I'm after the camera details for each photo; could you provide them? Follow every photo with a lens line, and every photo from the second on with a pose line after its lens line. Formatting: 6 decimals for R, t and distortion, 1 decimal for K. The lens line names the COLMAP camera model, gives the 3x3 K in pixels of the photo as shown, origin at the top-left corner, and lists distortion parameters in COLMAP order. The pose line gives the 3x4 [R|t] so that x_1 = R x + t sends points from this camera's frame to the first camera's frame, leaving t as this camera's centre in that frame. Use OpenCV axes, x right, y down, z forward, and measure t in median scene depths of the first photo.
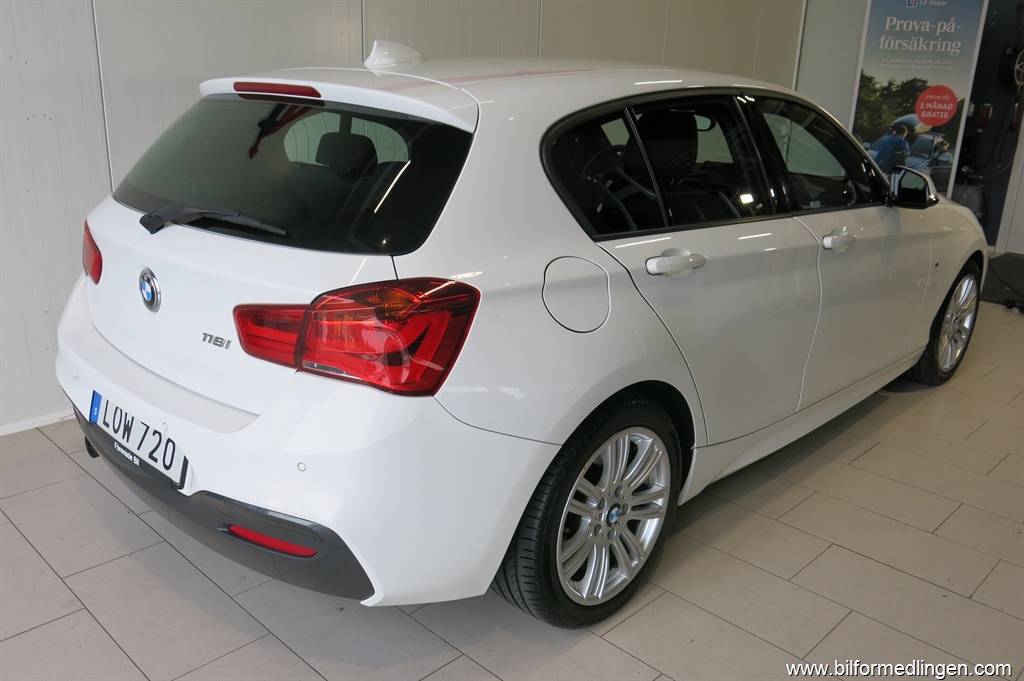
lens RADIAL K [[861.6, 0, 511.8], [0, 861.6, 361.4], [0, 0, 1]] dist [-0.032622, 0.000524]
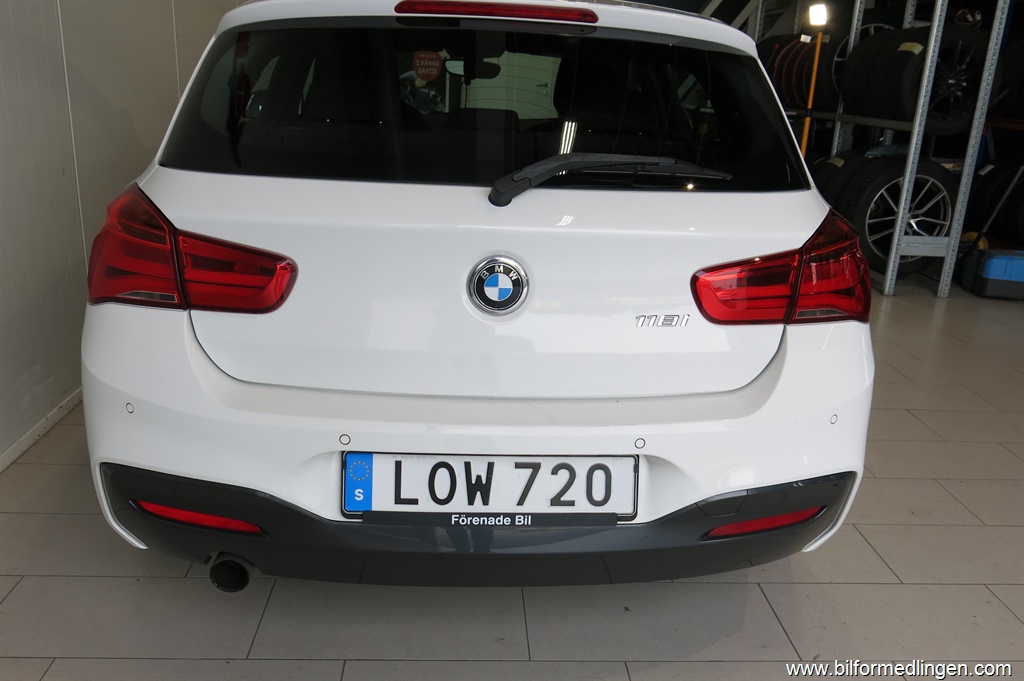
lens RADIAL K [[844.4, 0, 513.8], [0, 844.4, 328.6], [0, 0, 1]] dist [-0.003857, 0.000139]
pose [[0.677526, -0.218382, 0.702330, -0.804826], [0.216368, 0.971829, 0.093453, -0.098384], [-0.702953, 0.088645, 0.705690, 0.426157]]
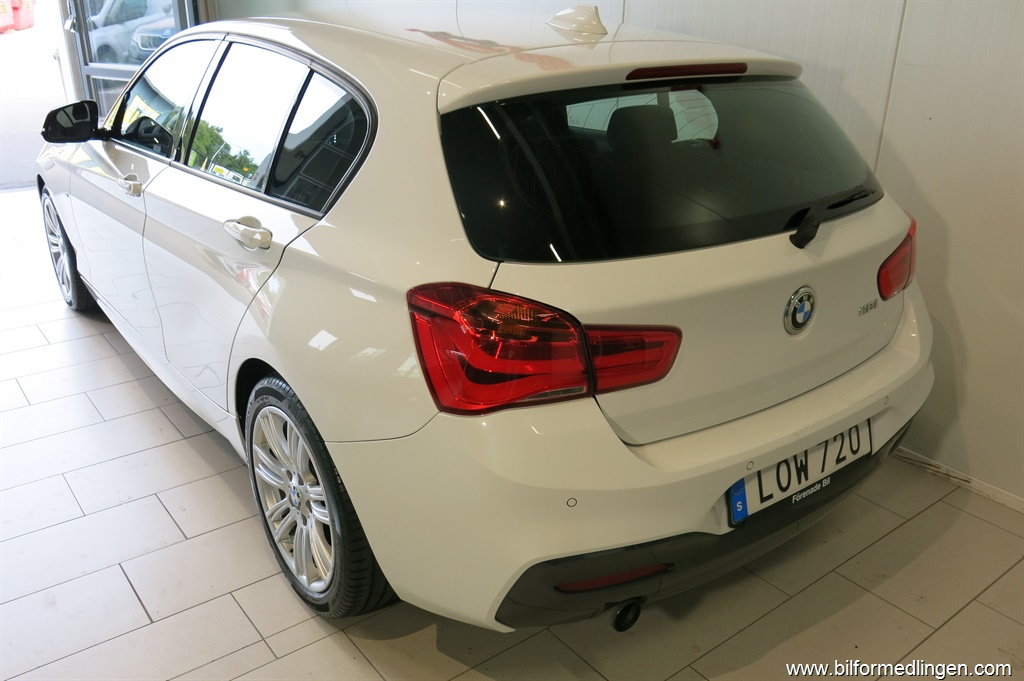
lens RADIAL K [[844.4, 0, 513.8], [0, 844.4, 328.6], [0, 0, 1]] dist [-0.003857, 0.000139]
pose [[0.136620, -0.392799, 0.909419, -1.117340], [0.294759, 0.892566, 0.341239, -0.401745], [-0.945755, 0.221439, 0.237723, 0.940372]]
